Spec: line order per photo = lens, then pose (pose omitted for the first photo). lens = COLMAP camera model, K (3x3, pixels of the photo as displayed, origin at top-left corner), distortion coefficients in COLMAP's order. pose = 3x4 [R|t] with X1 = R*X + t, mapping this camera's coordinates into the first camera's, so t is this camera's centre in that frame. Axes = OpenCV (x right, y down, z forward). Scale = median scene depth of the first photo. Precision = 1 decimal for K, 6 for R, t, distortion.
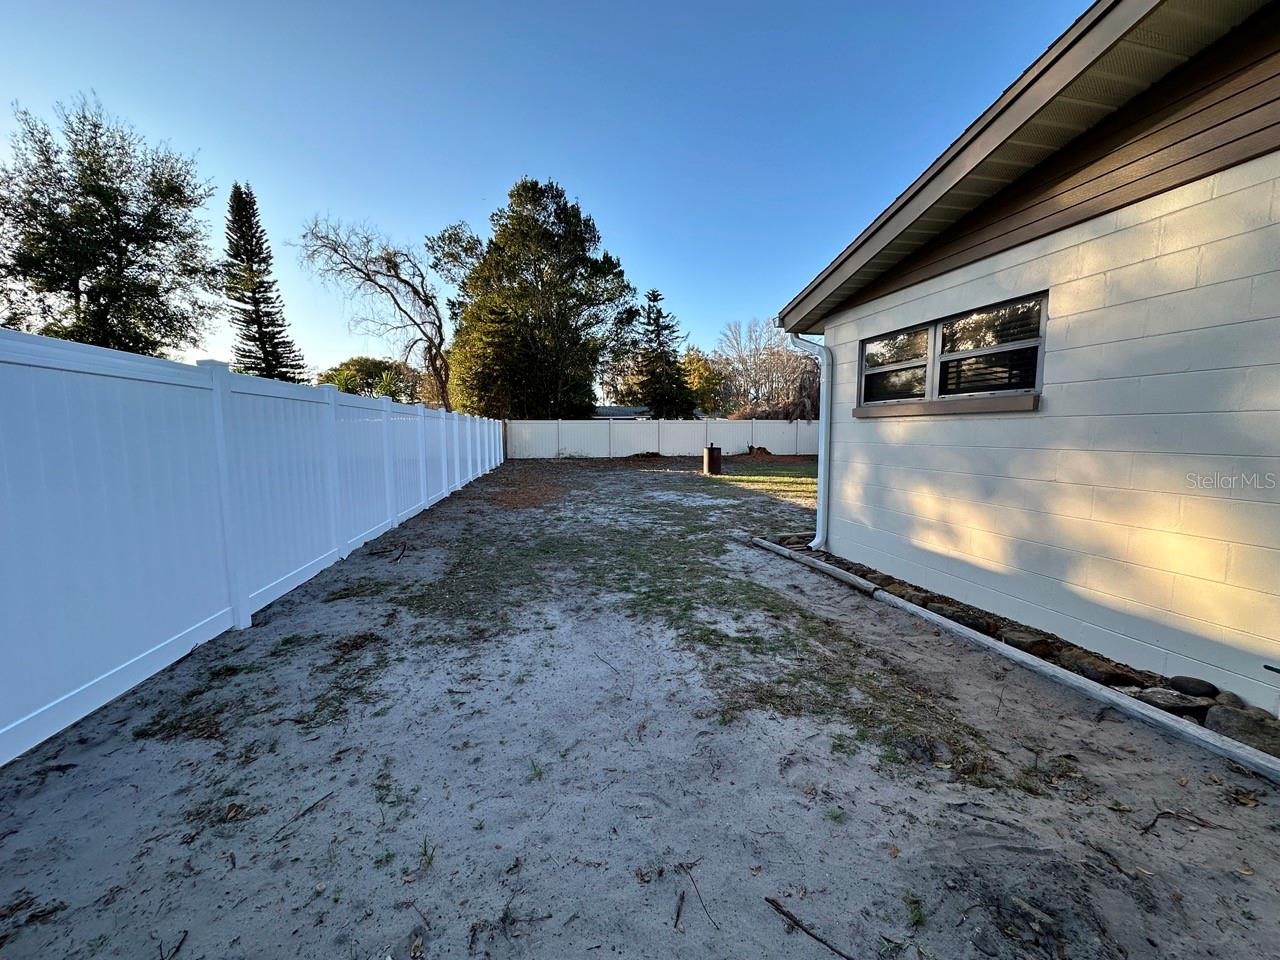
lens RADIAL K [[505.3, 0, 640.0], [0, 505.3, 480.0], [0, 0, 1]] dist [-0.008084, 0.009402]
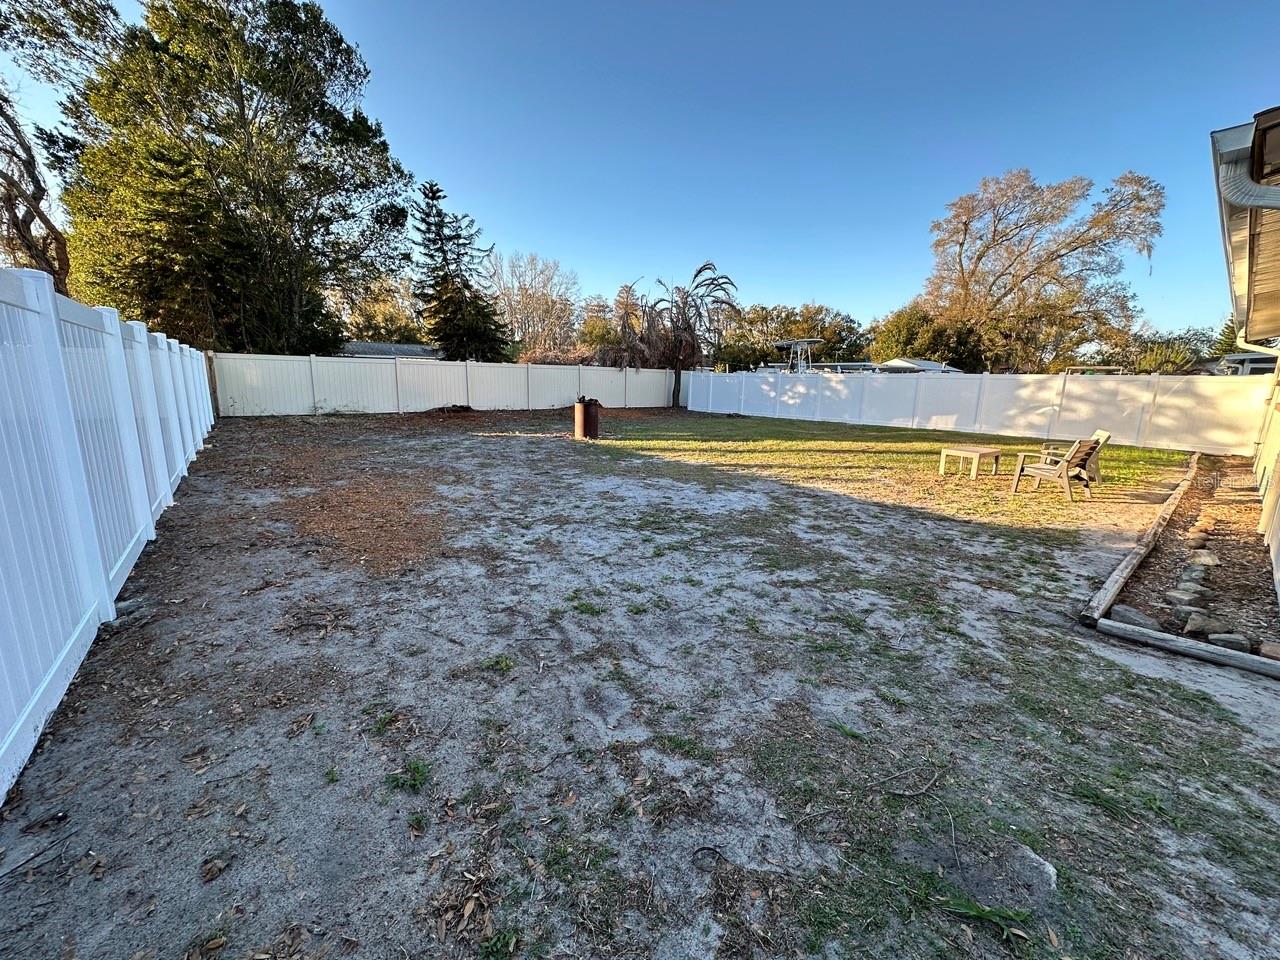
lens RADIAL K [[509.6, 0, 639.3], [0, 509.6, 480.8], [0, 0, 1]] dist [-0.001573, -0.000142]
pose [[0.885089, -0.068983, 0.460281, -0.081022], [0.021533, 0.993965, 0.107562, -0.016364], [-0.464923, -0.085290, 0.881233, 0.170623]]
